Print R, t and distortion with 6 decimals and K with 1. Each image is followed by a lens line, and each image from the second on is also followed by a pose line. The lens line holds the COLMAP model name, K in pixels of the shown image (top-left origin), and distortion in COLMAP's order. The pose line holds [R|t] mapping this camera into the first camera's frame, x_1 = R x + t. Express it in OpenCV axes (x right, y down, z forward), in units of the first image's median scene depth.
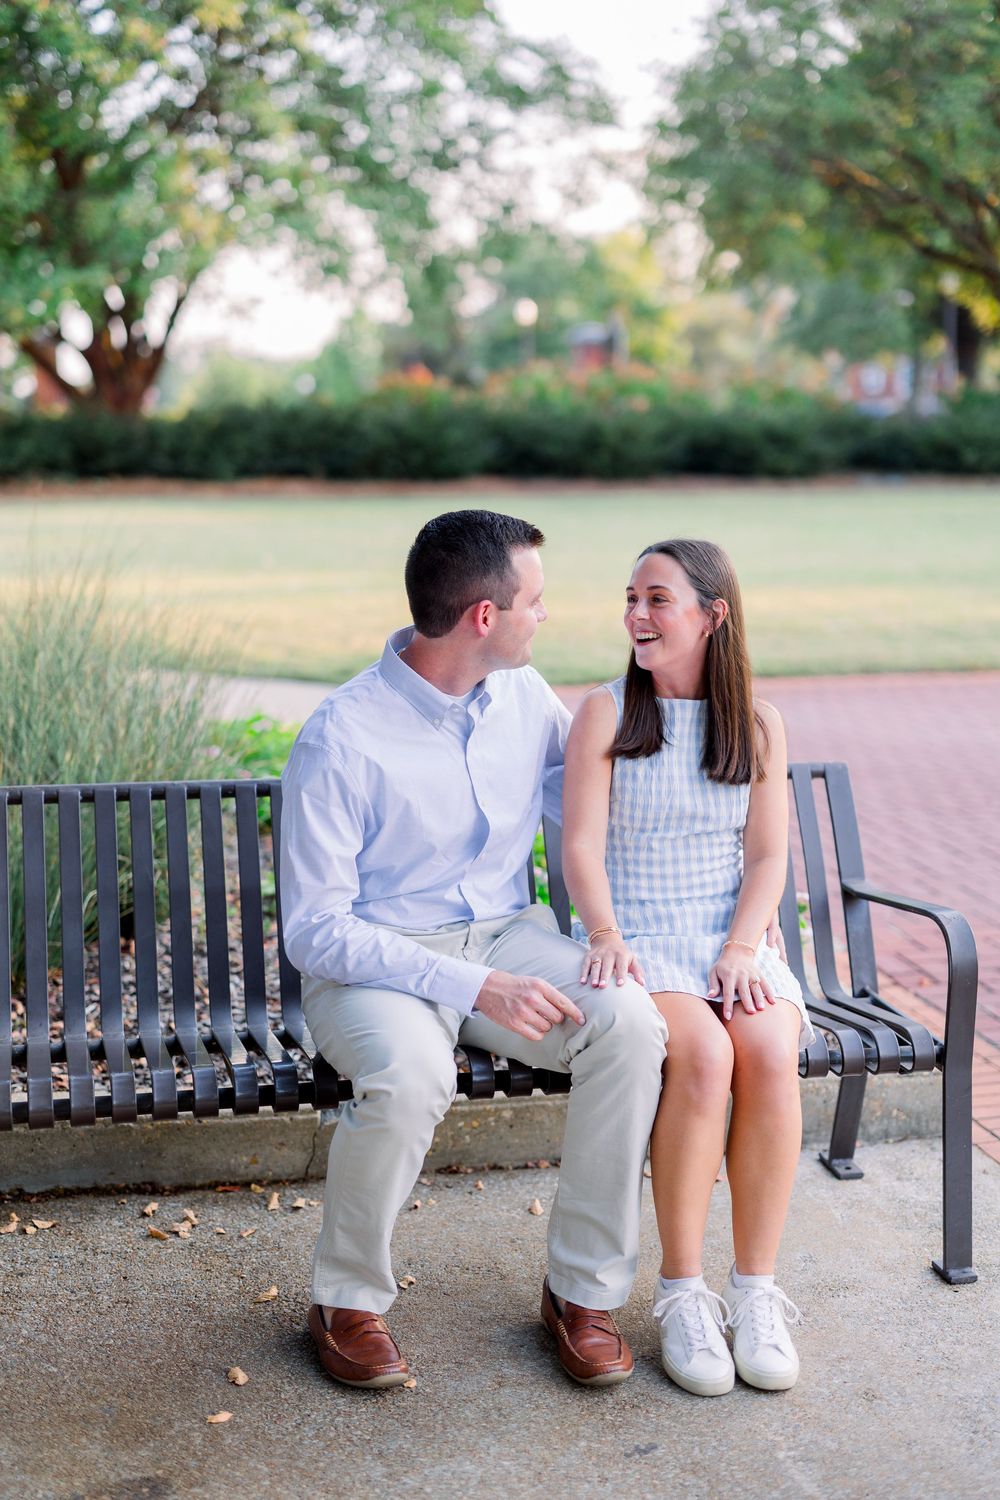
lens RADIAL K [[2192.2, 0, 496.3], [0, 2192.2, 746.4], [0, 0, 1]] dist [0.057451, 0.000000]
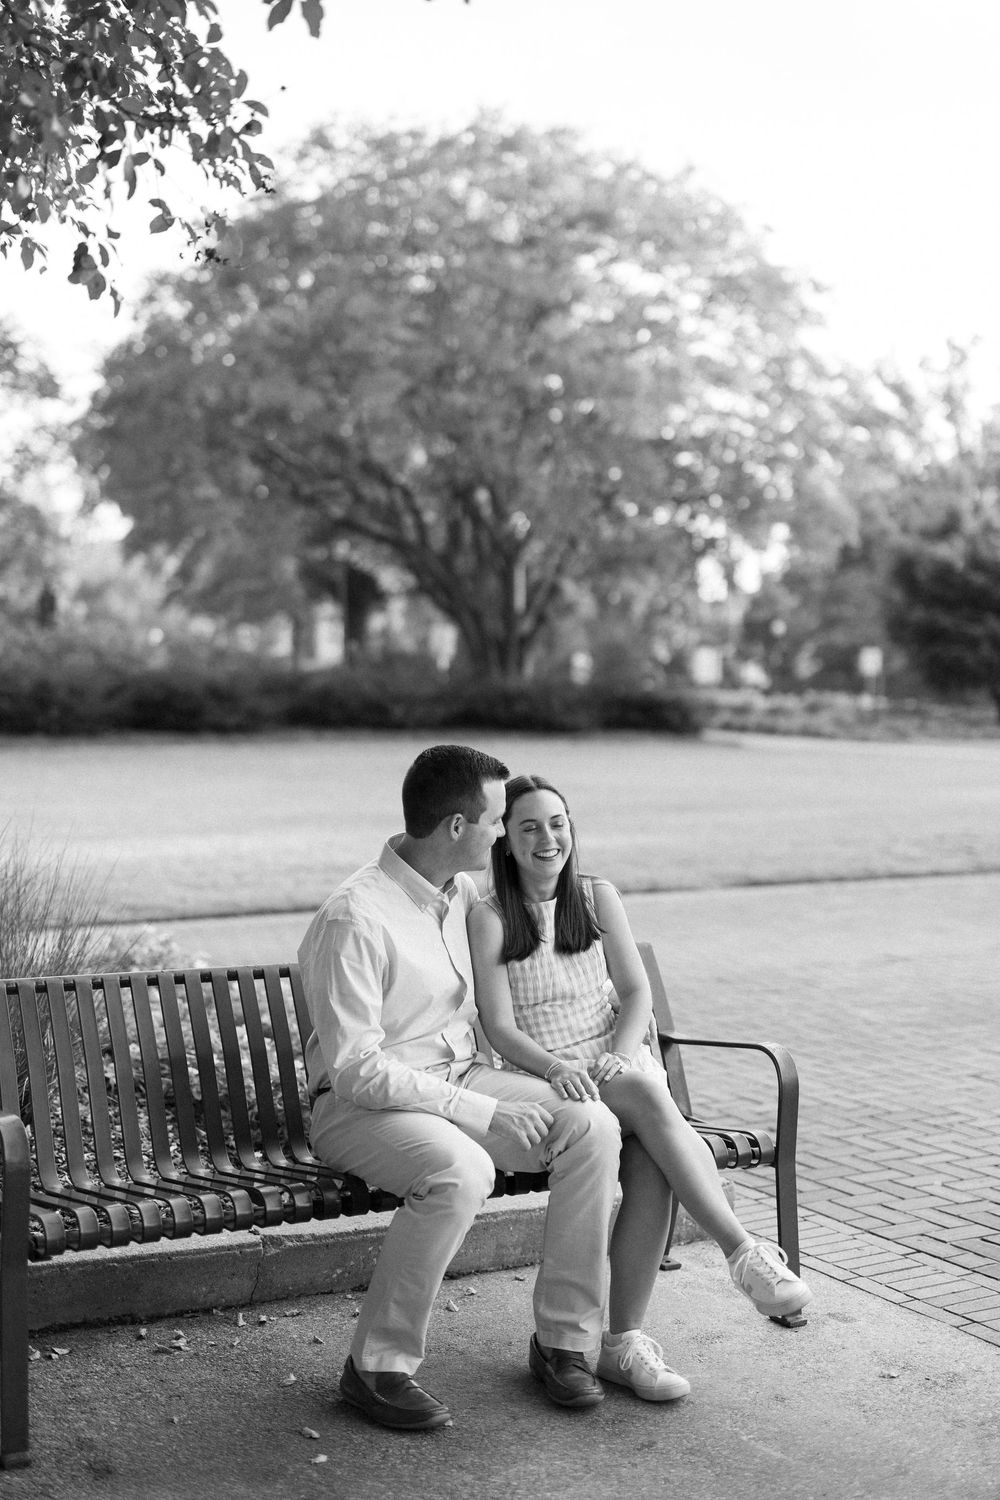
lens RADIAL K [[2192.2, 0, 504.3], [0, 2192.2, 750.6], [0, 0, 1]] dist [0.057451, 0.000000]
pose [[0.956564, -0.007229, 0.291433, -0.350785], [0.040359, 0.993350, -0.107828, 0.037460], [-0.288715, 0.114907, 0.950495, -0.251073]]
